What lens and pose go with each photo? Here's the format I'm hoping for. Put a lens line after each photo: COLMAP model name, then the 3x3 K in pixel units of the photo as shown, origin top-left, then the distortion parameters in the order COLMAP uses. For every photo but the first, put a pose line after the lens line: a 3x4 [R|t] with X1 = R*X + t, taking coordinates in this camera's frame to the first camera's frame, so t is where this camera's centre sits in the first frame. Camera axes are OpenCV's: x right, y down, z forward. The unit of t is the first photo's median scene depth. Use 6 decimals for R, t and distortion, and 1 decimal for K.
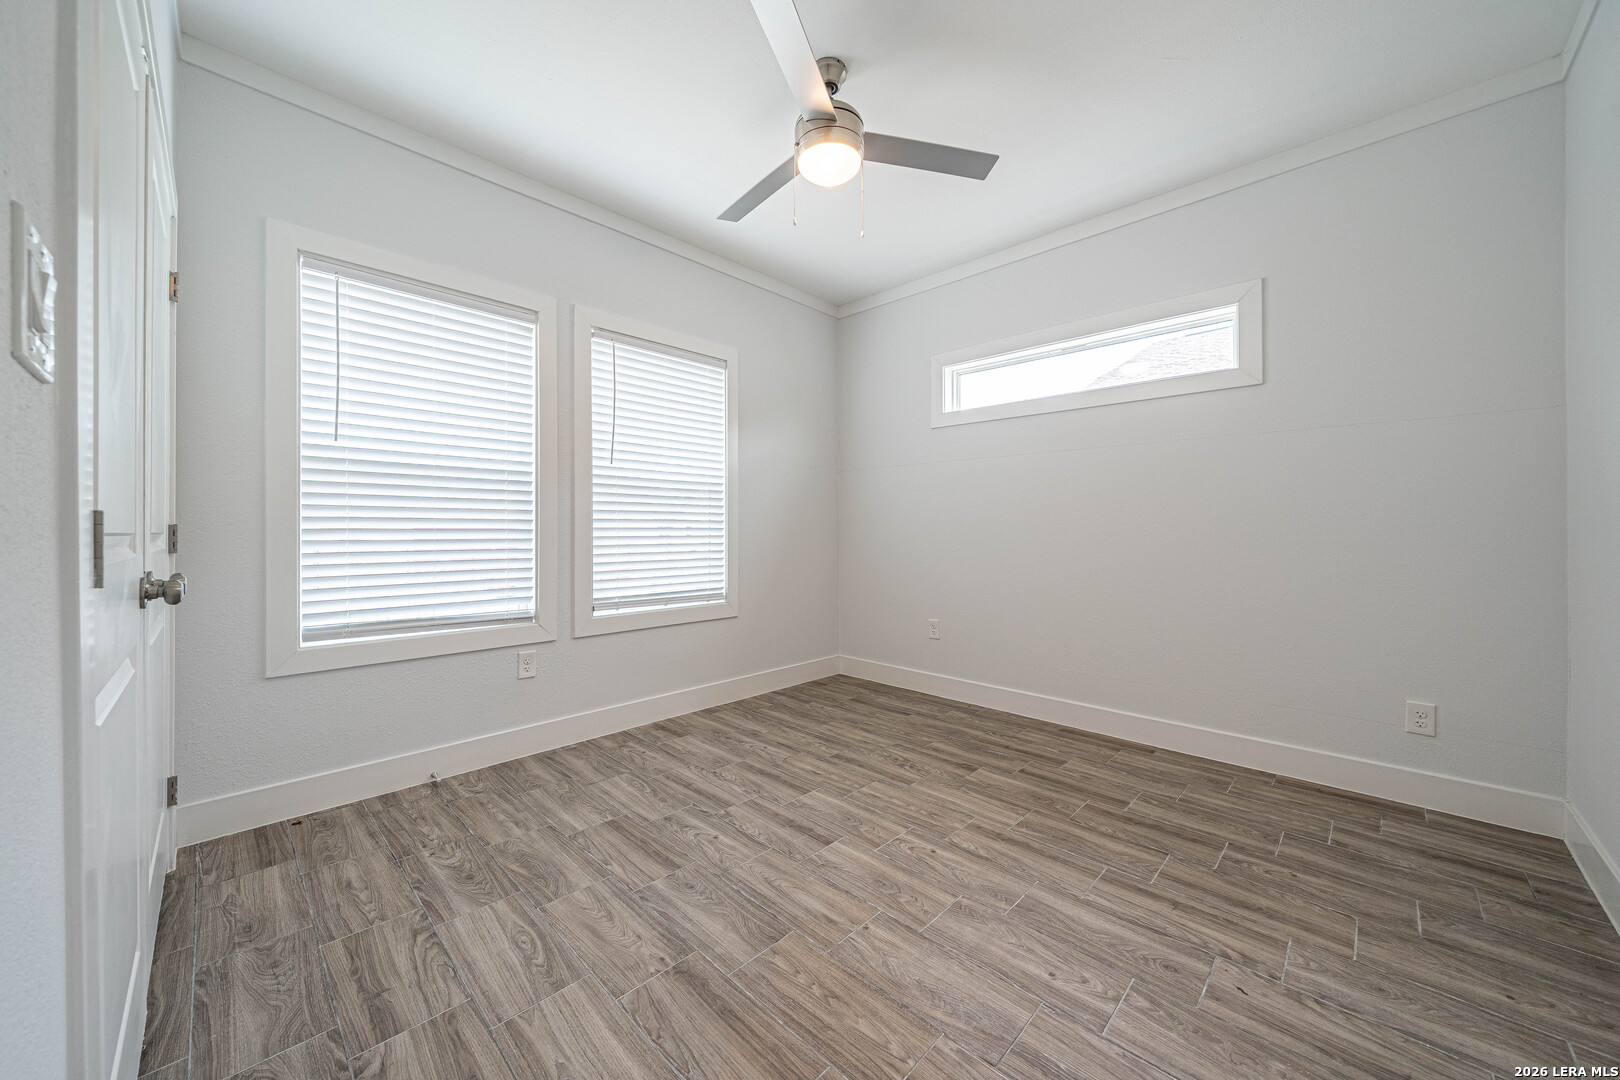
lens RADIAL K [[609.4, 0, 810.3], [0, 609.4, 532.1], [0, 0, 1]] dist [-0.002098, -0.000276]
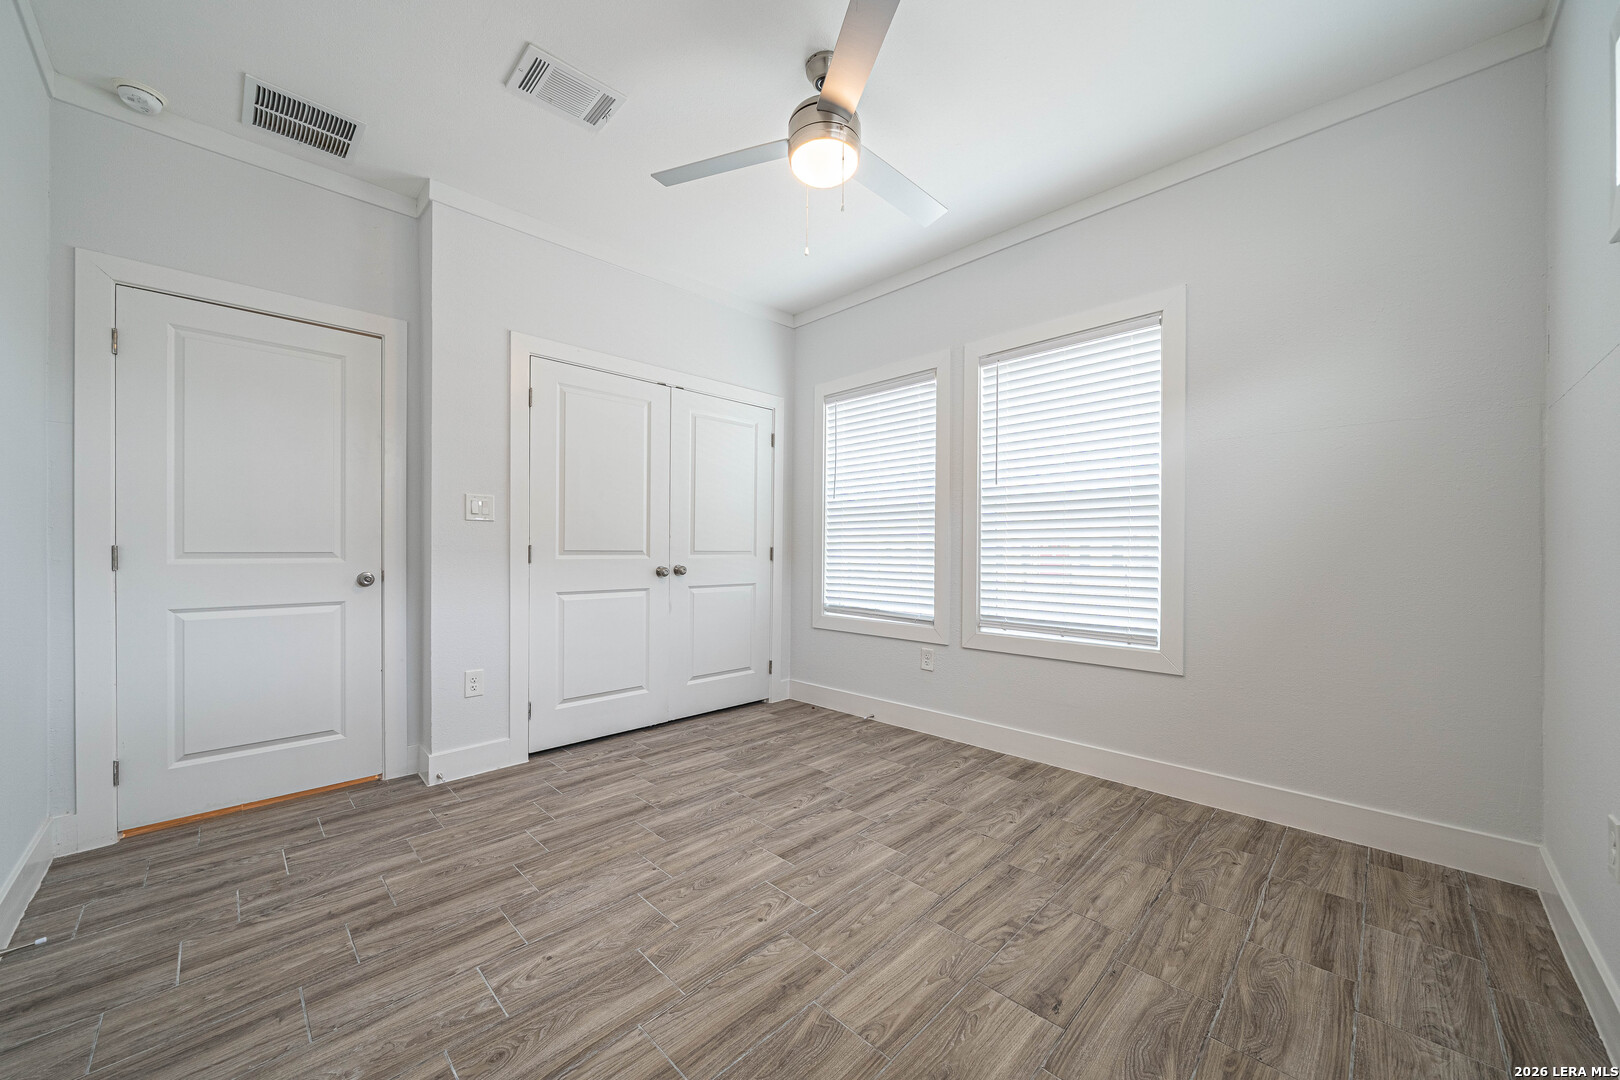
lens RADIAL K [[619.3, 0, 802.7], [0, 619.3, 553.0], [0, 0, 1]] dist [-0.005910, -0.000012]
pose [[-0.058970, 0.003861, -0.998252, 0.838191], [-0.004877, 0.999979, 0.004155, -0.001191], [0.998248, 0.005113, -0.058950, 0.864795]]
